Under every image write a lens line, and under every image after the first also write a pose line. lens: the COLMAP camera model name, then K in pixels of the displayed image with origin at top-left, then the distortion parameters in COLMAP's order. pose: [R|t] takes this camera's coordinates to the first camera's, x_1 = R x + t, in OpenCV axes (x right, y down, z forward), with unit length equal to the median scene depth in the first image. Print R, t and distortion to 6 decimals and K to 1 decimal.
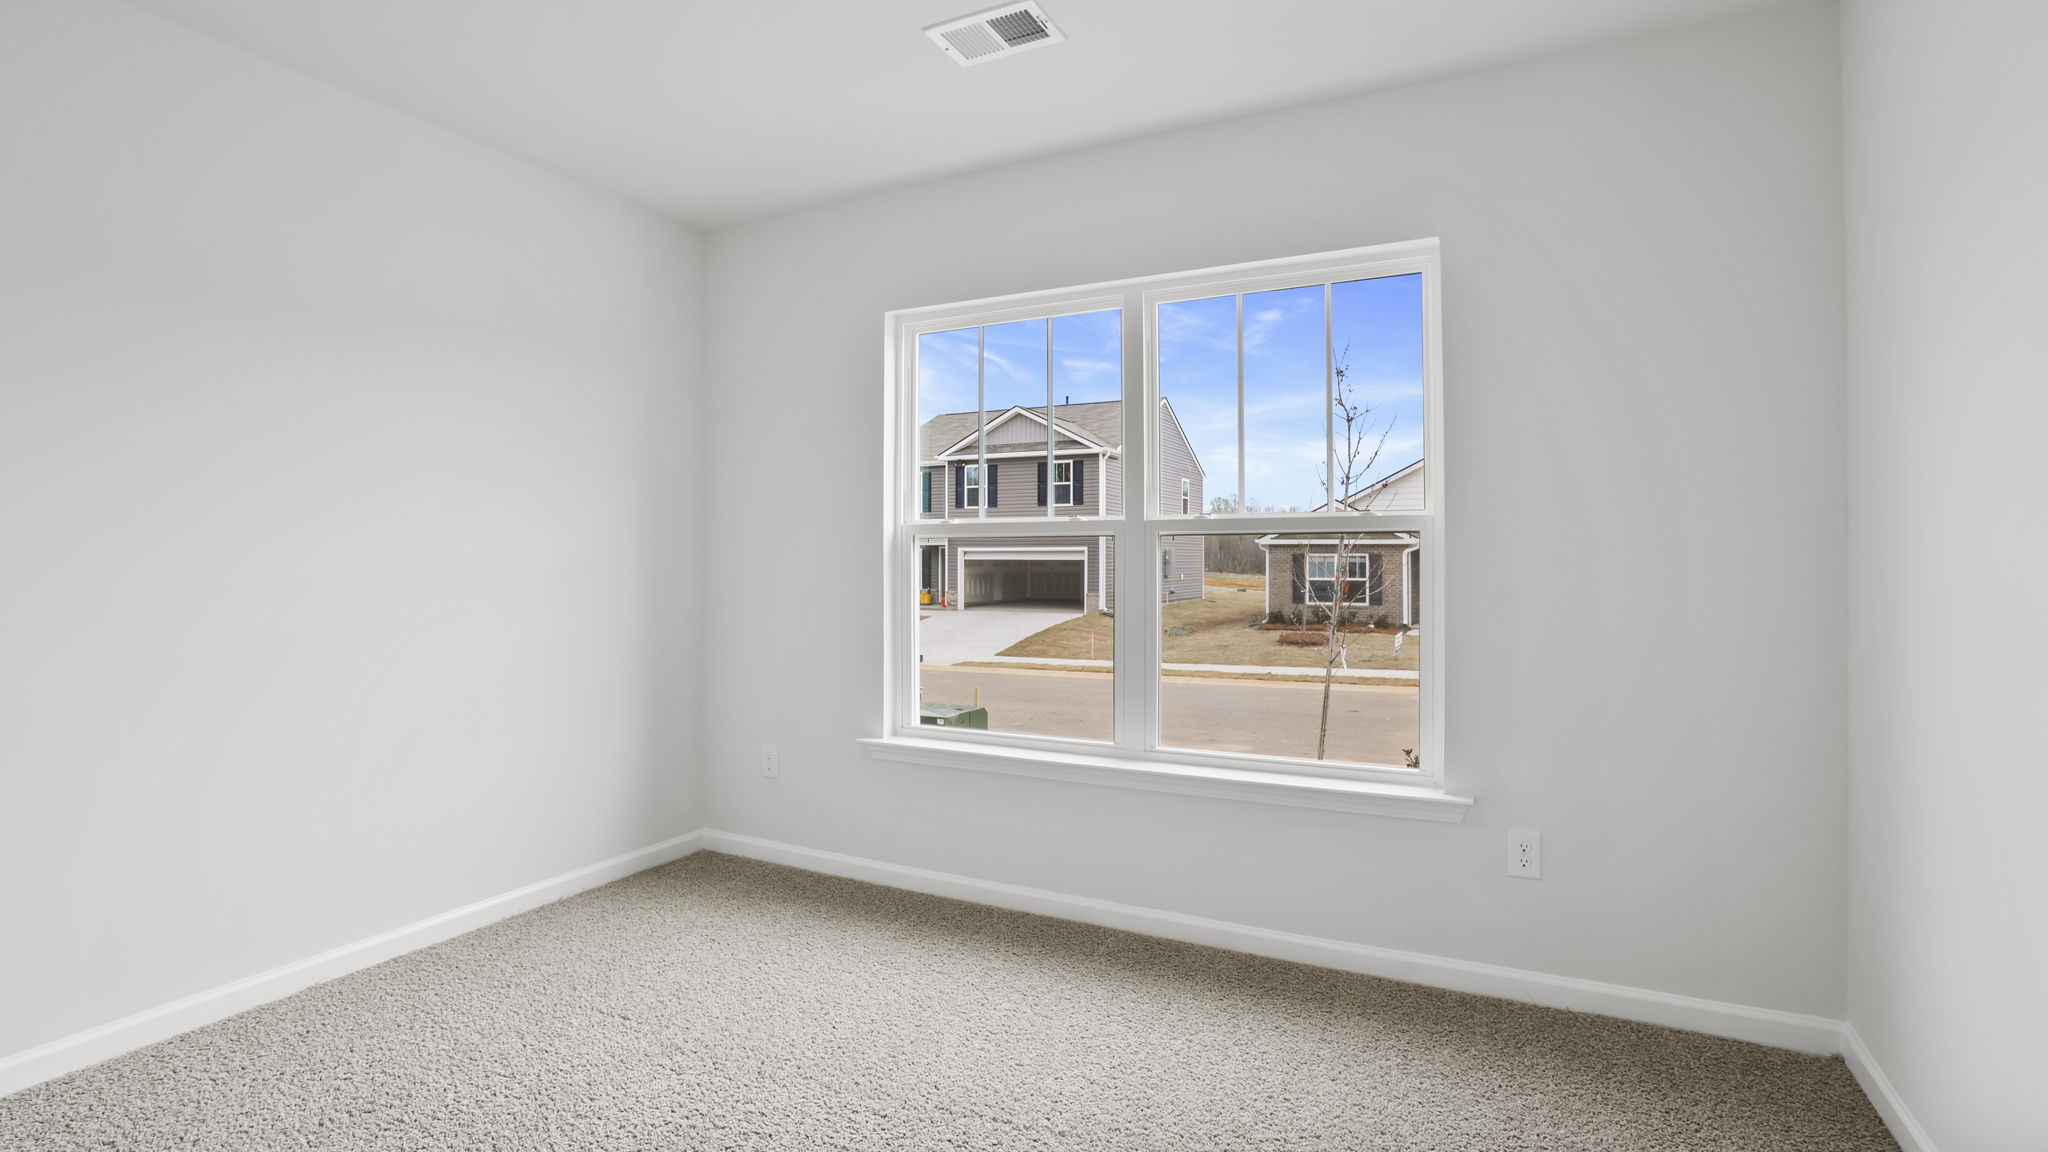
lens RADIAL K [[1326.0, 0, 1020.9], [0, 1326.0, 565.0], [0, 0, 1]] dist [-0.023514, -0.002587]
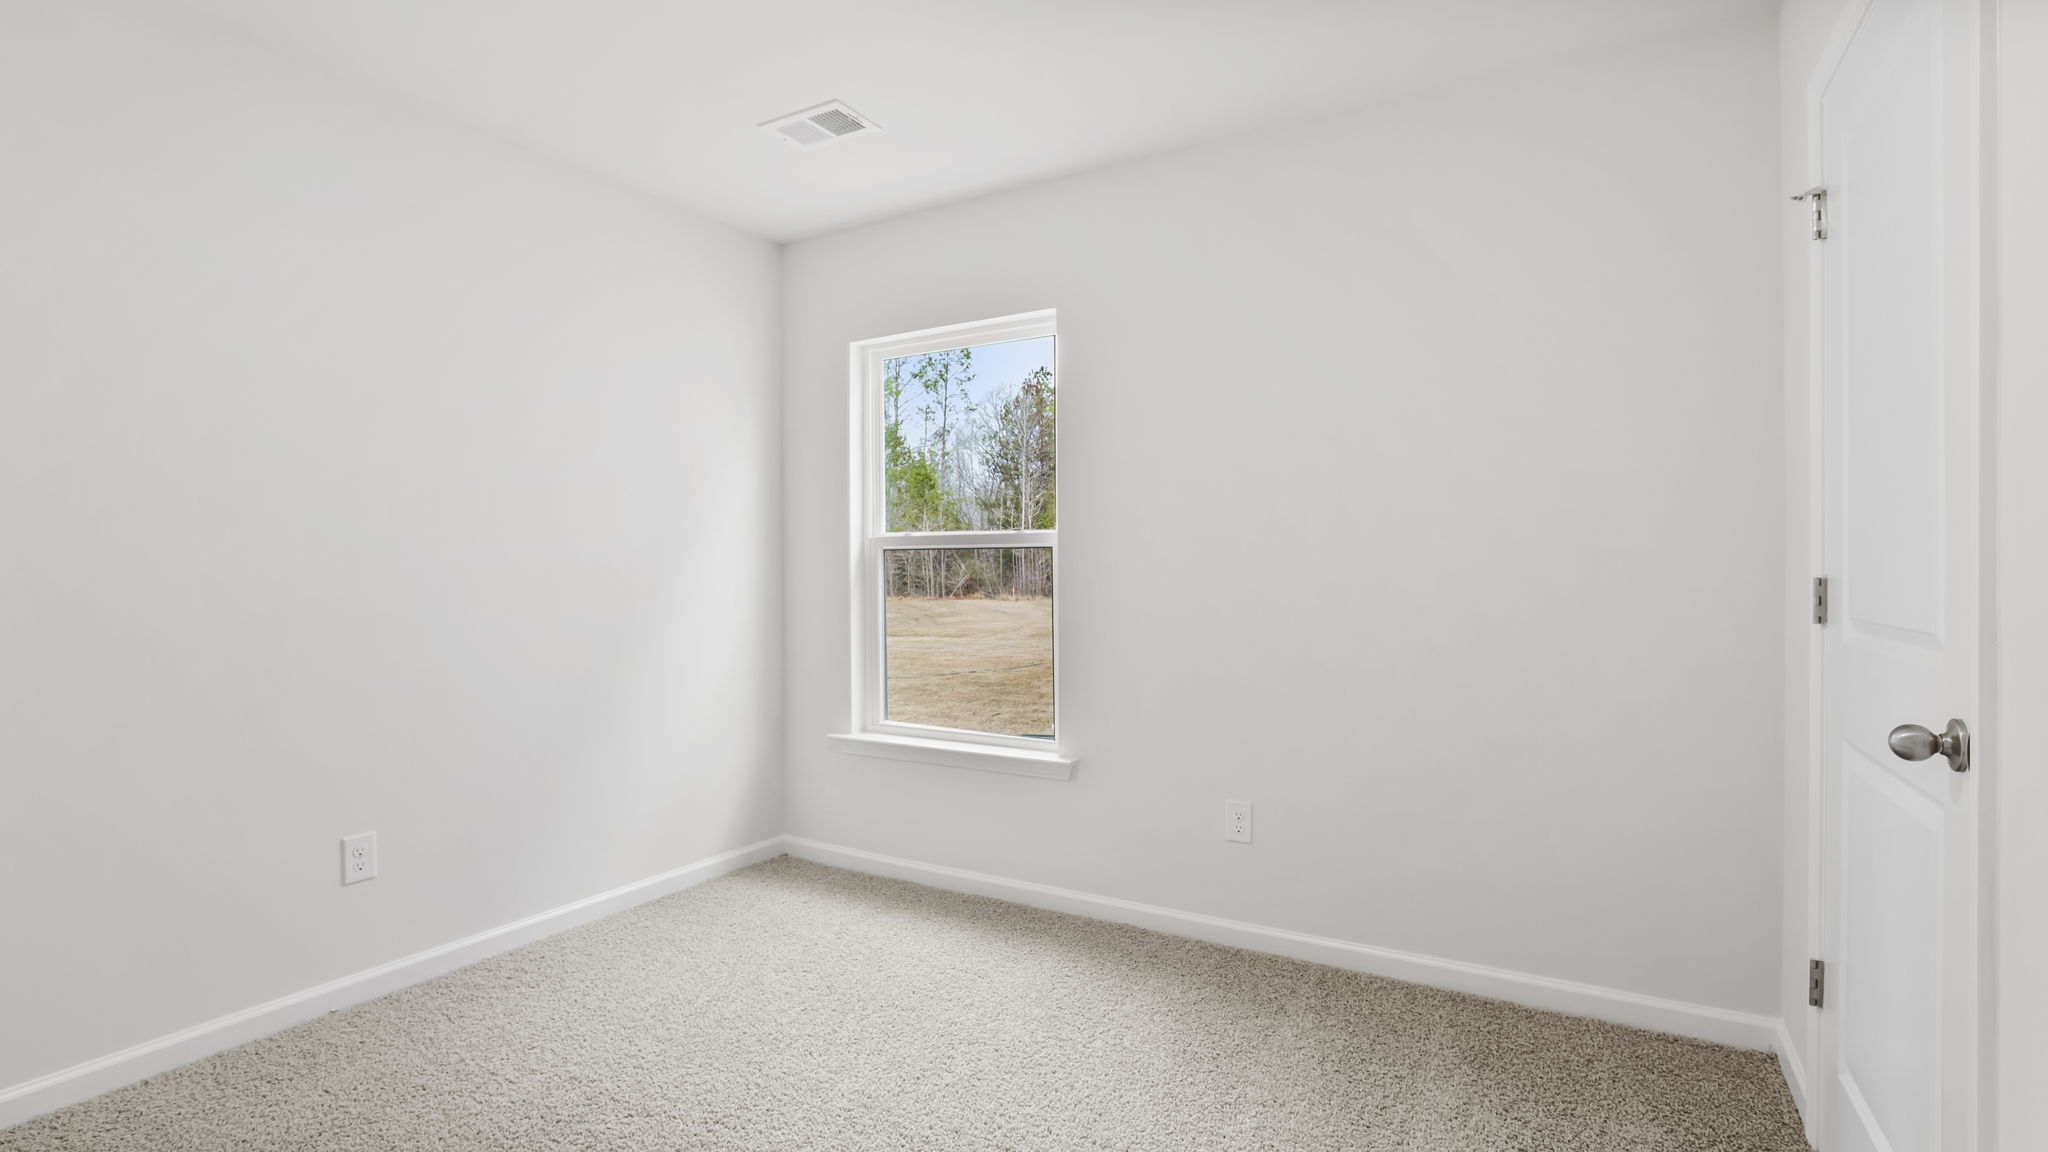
lens RADIAL K [[1326.0, 0, 1021.5], [0, 1326.0, 562.2], [0, 0, 1]] dist [-0.023514, -0.002587]
pose [[0.997723, 0.000484, -0.067445, 0.160255], [-0.001154, 0.999950, -0.009894, 0.000351], [0.067437, 0.009950, 0.997674, -0.112439]]
